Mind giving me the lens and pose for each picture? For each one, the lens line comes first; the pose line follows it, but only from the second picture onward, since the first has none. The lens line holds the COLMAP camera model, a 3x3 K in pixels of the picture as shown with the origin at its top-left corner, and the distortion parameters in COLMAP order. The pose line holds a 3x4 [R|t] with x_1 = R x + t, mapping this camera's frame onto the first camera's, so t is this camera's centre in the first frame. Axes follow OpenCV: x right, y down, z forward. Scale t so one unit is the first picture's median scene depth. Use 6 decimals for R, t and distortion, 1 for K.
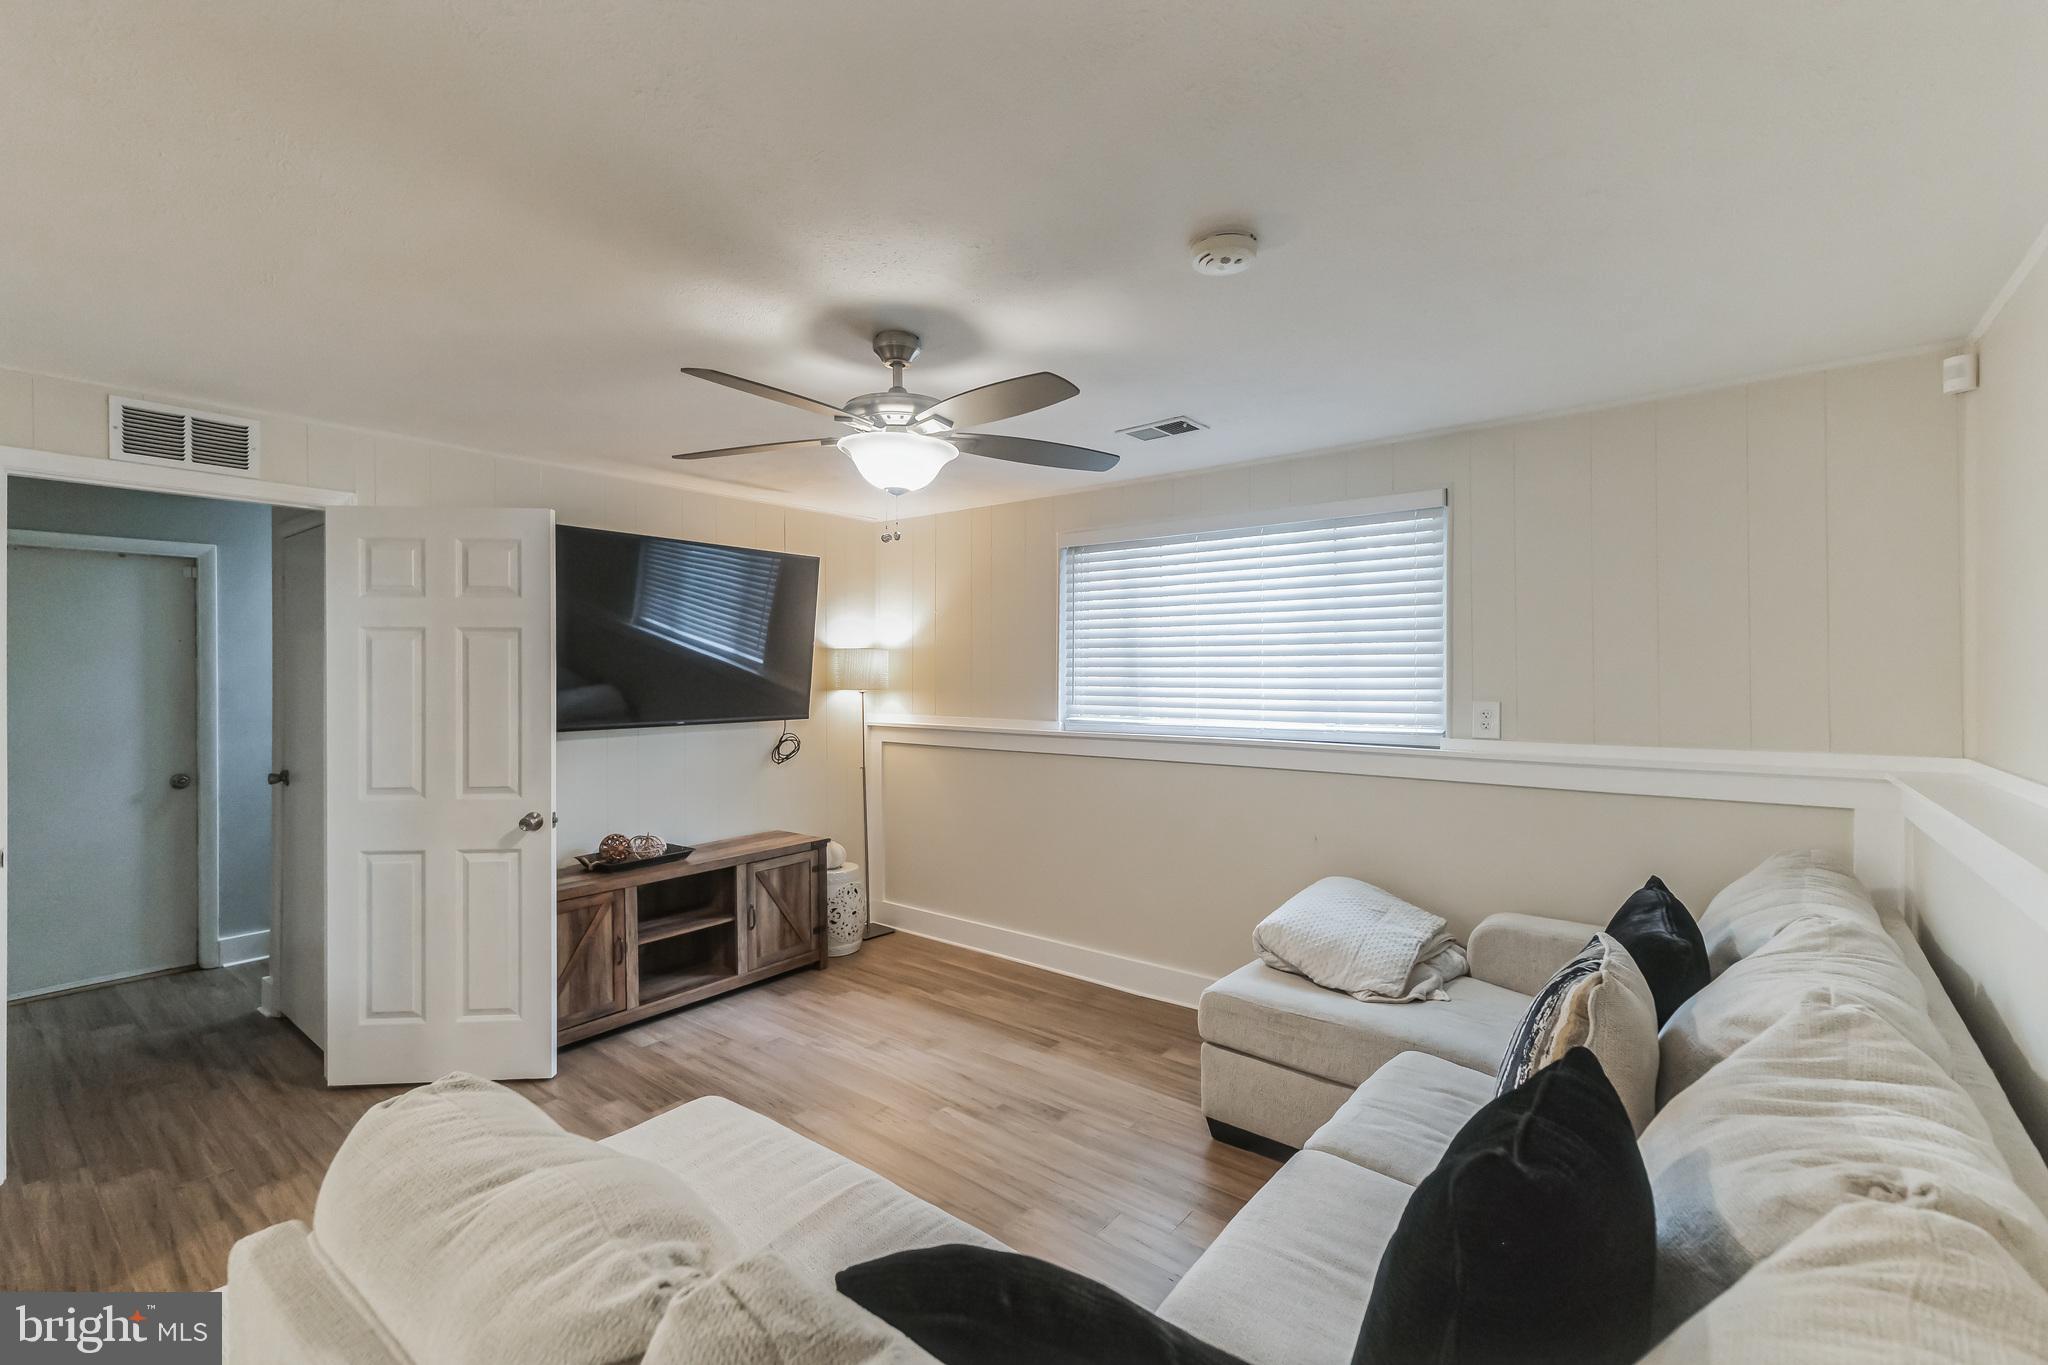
lens RADIAL K [[898.5, 0, 1014.0], [0, 898.5, 680.7], [0, 0, 1]] dist [0.009880, -0.000786]
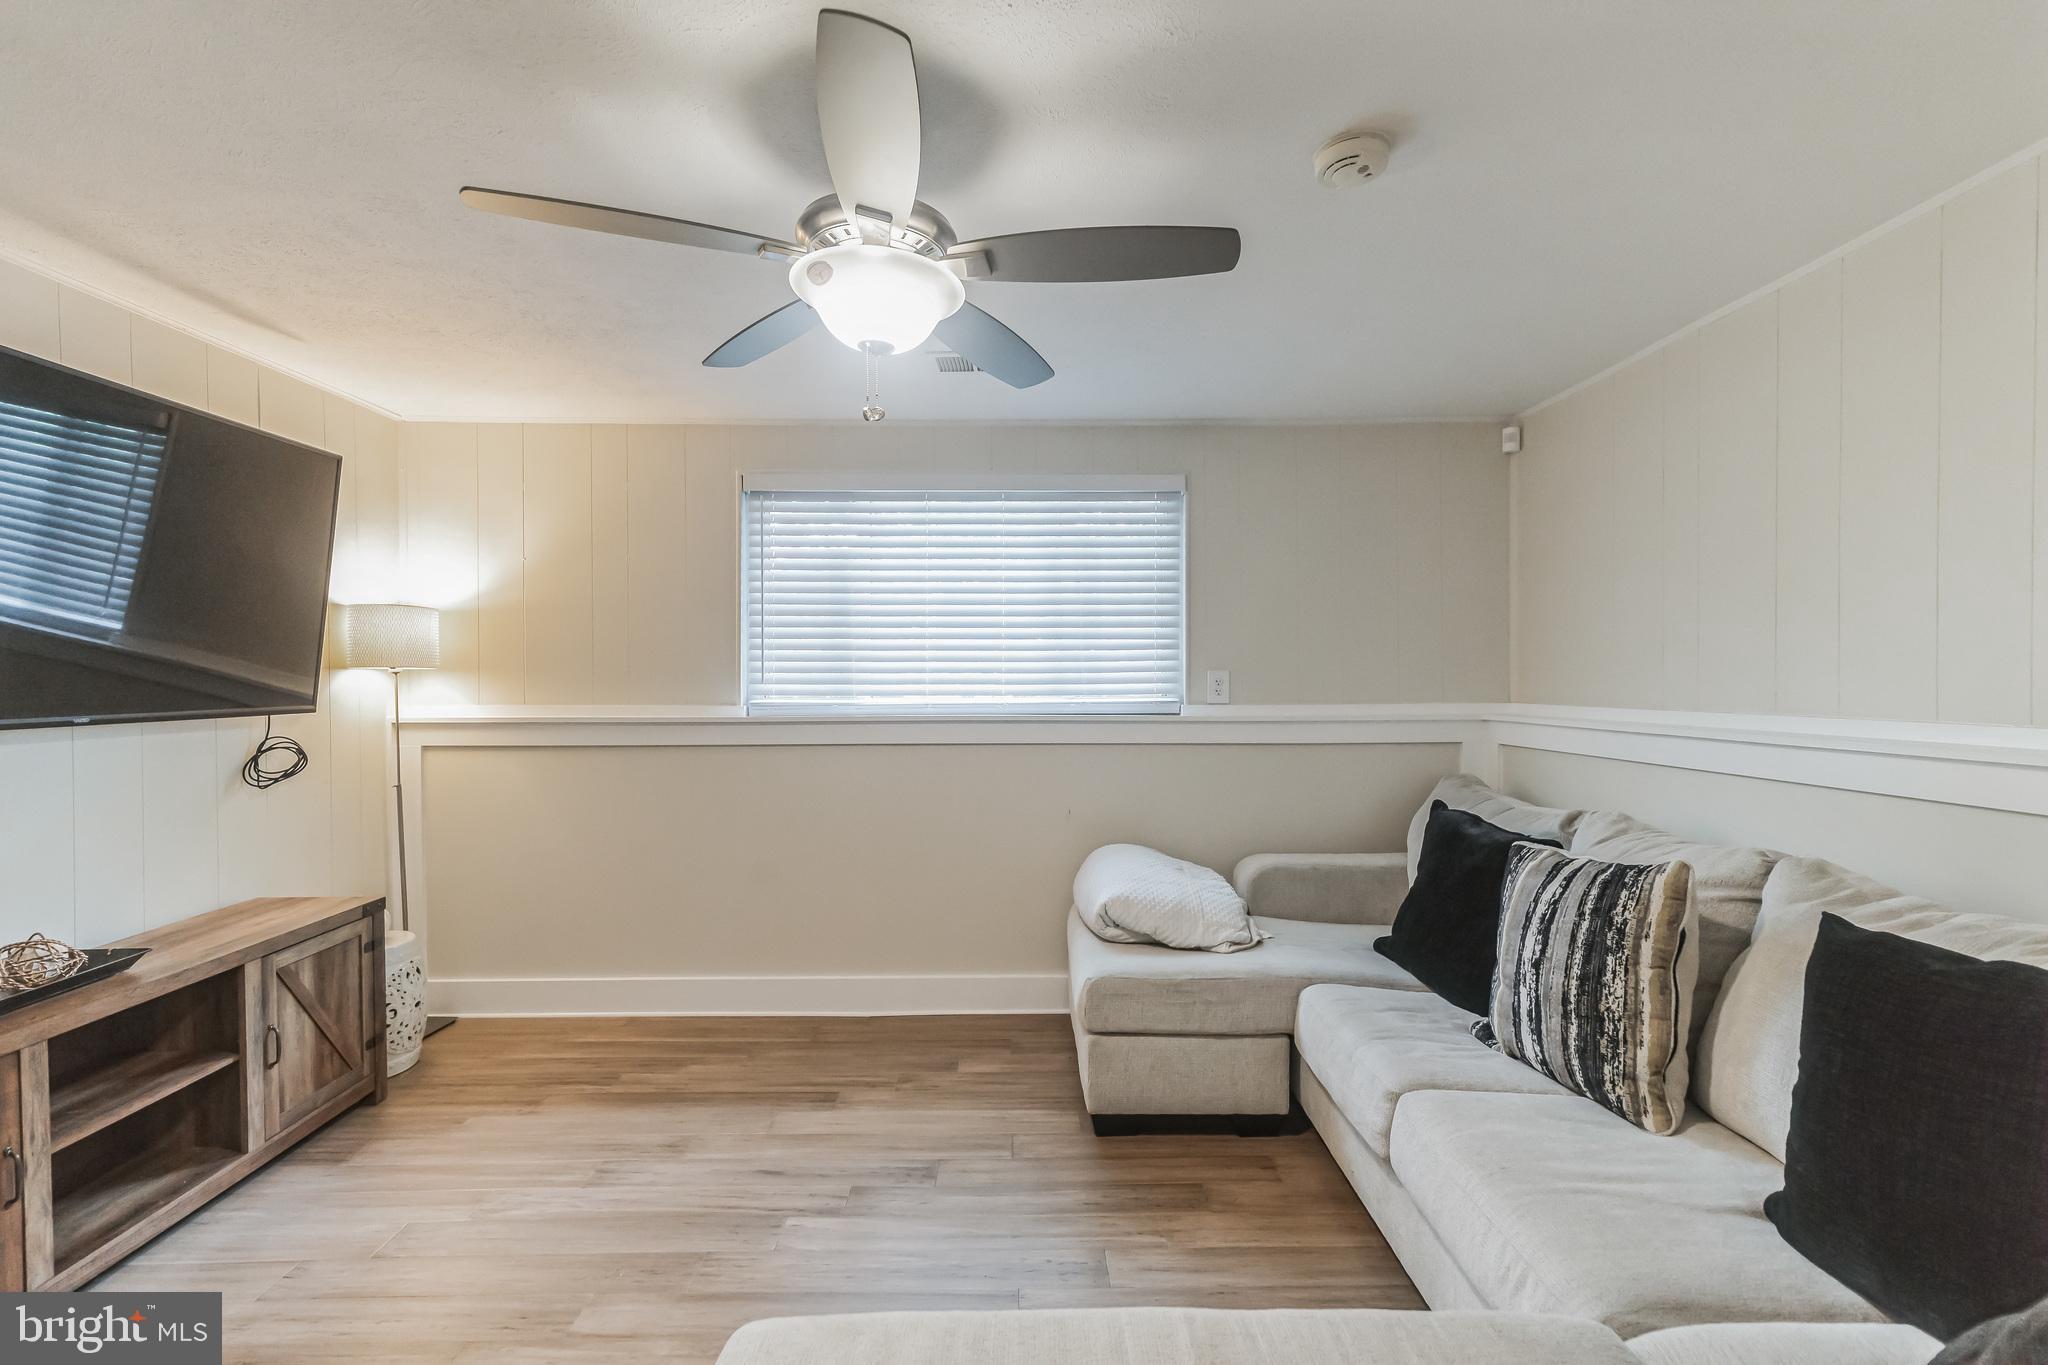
lens RADIAL K [[898.5, 0, 1024.2], [0, 898.5, 687.1], [0, 0, 1]] dist [0.009880, -0.000786]
pose [[0.766052, -0.008107, 0.642728, -0.293888], [0.006211, 0.999967, 0.005210, 0.028436], [-0.642749, 0.000001, 0.766077, 0.233127]]
